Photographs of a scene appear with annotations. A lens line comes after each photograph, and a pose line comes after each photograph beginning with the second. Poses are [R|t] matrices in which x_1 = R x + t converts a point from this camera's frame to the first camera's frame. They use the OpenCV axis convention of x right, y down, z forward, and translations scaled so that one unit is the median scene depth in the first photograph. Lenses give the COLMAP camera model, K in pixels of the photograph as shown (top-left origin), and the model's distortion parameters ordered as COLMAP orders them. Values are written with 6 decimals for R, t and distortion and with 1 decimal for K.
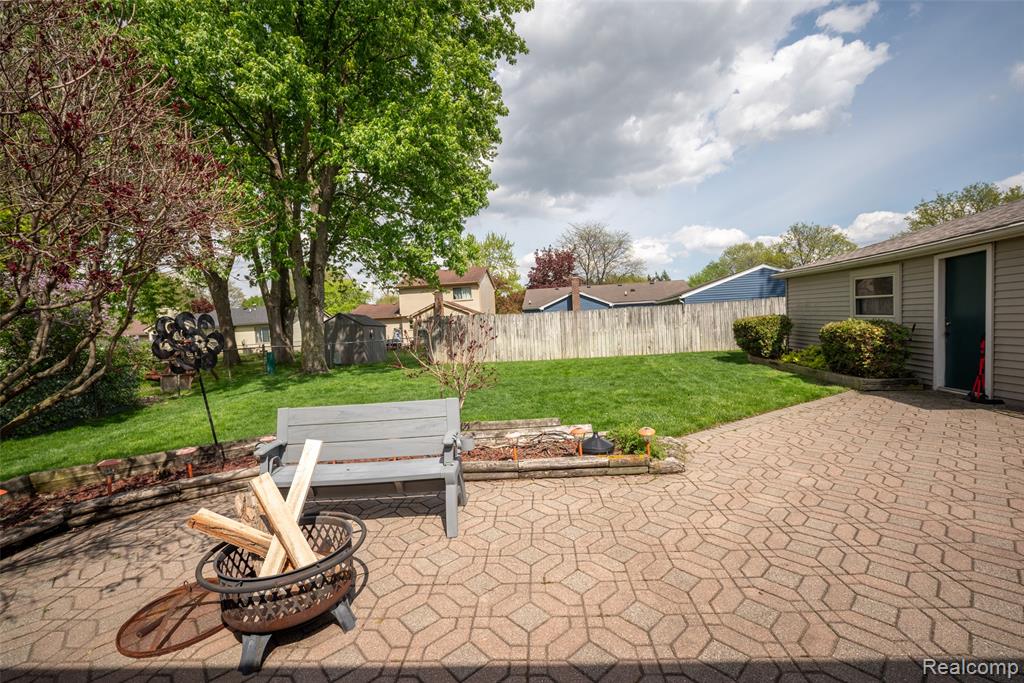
lens RADIAL K [[427.3, 0, 493.1], [0, 427.3, 323.7], [0, 0, 1]] dist [-0.011267, 0.000149]
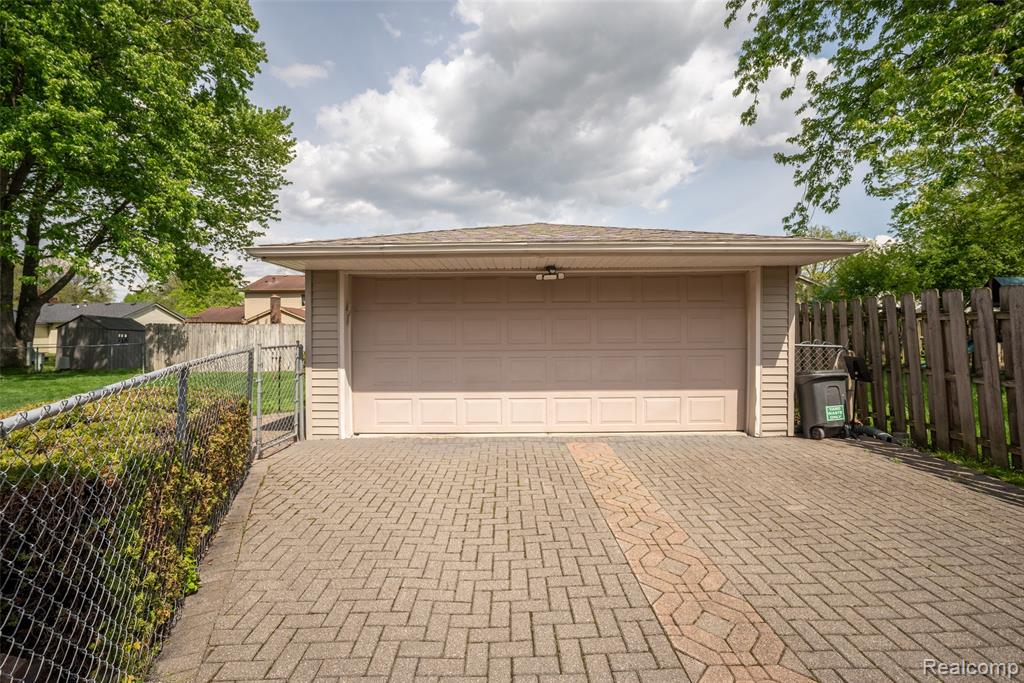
lens RADIAL K [[427.3, 0, 493.1], [0, 427.3, 323.7], [0, 0, 1]] dist [-0.011267, 0.000149]
pose [[0.999027, 0.032480, -0.029845, 0.155283], [-0.032511, 0.999471, -0.000566, -0.010076], [0.029810, 0.001535, 0.999554, 0.006879]]
